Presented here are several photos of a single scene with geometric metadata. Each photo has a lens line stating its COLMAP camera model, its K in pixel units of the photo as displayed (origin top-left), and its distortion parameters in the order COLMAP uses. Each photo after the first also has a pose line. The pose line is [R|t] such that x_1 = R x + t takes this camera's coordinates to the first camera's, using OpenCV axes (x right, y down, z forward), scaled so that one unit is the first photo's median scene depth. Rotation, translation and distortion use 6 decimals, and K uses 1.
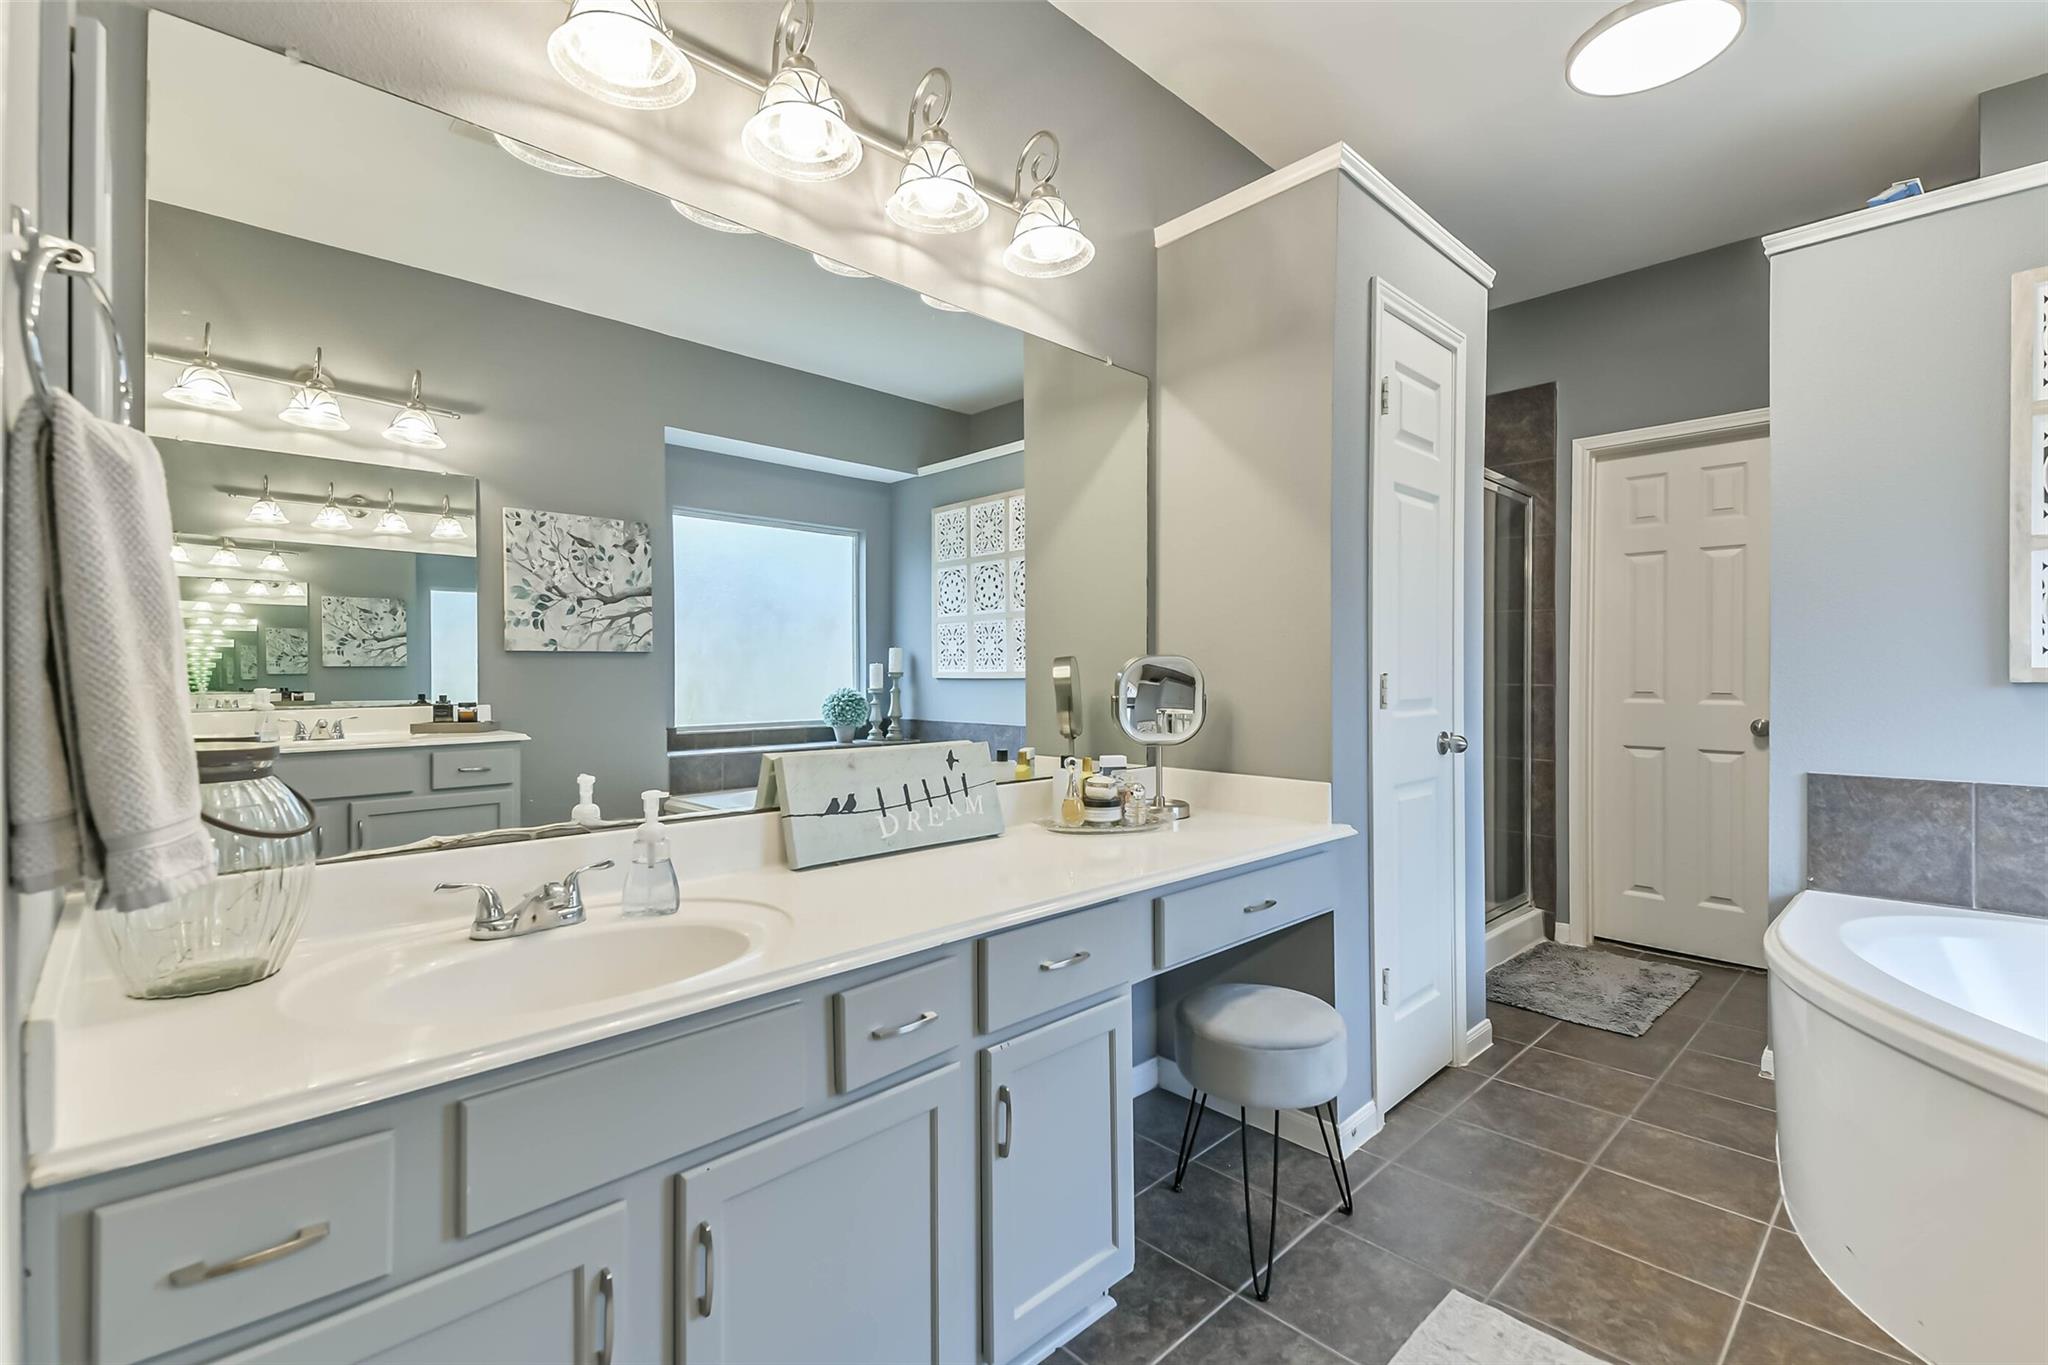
lens RADIAL K [[903.3, 0, 1030.2], [0, 903.3, 678.8], [0, 0, 1]] dist [0.067649, -0.034674]
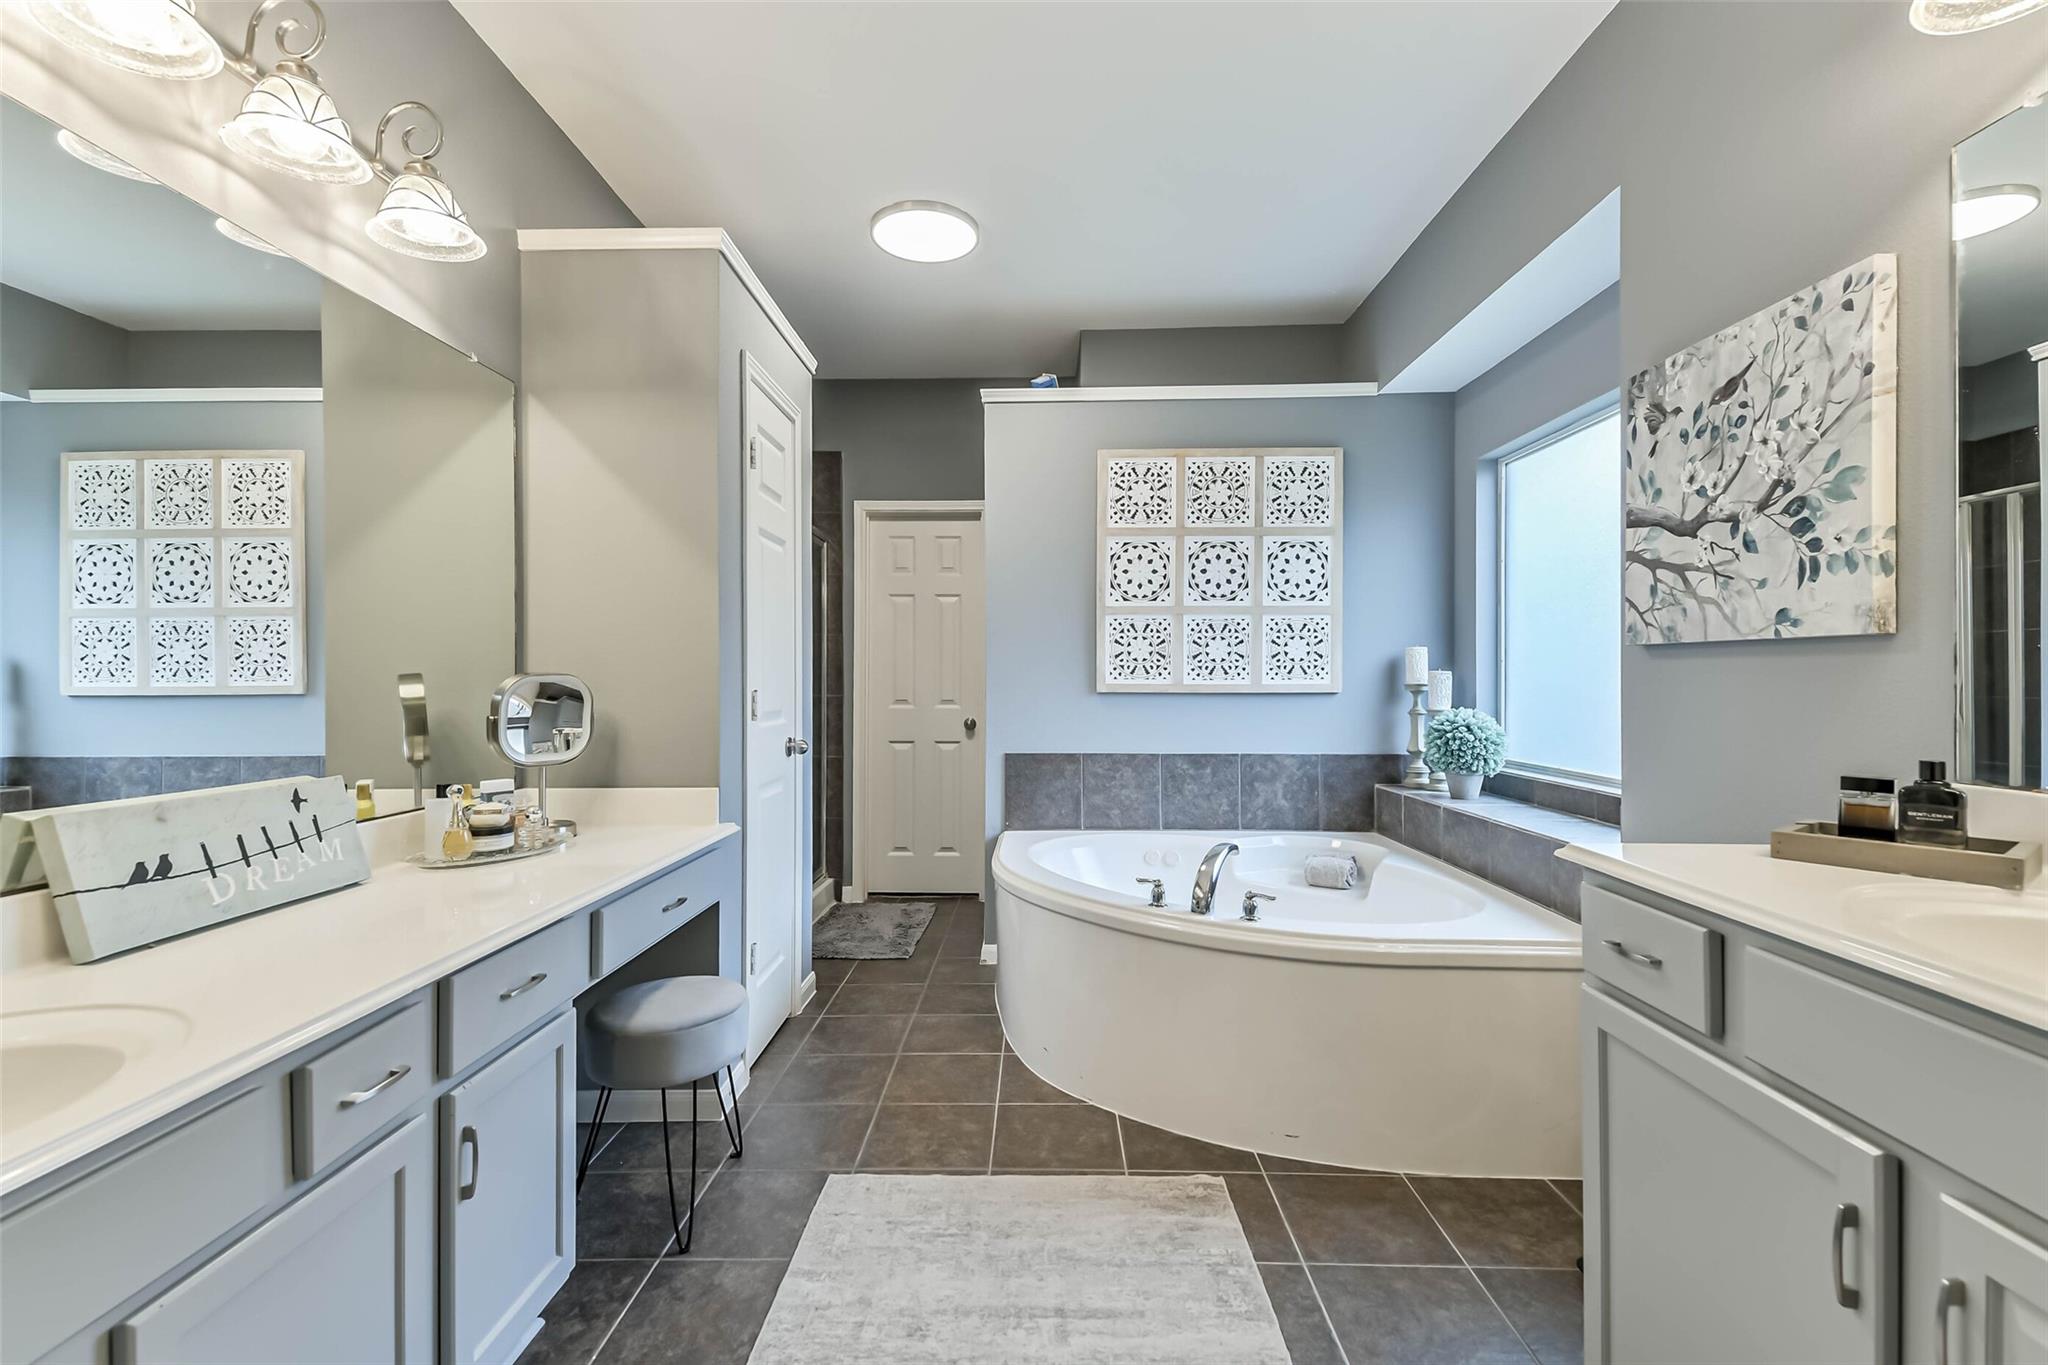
lens RADIAL K [[880.7, 0, 1030.7], [0, 880.7, 682.2], [0, 0, 1]] dist [0.083680, -0.031686]
pose [[0.717171, -0.001209, 0.696896, -0.162955], [0.005178, 0.999980, -0.003594, -0.010616], [-0.696878, 0.006186, 0.717163, -0.066877]]
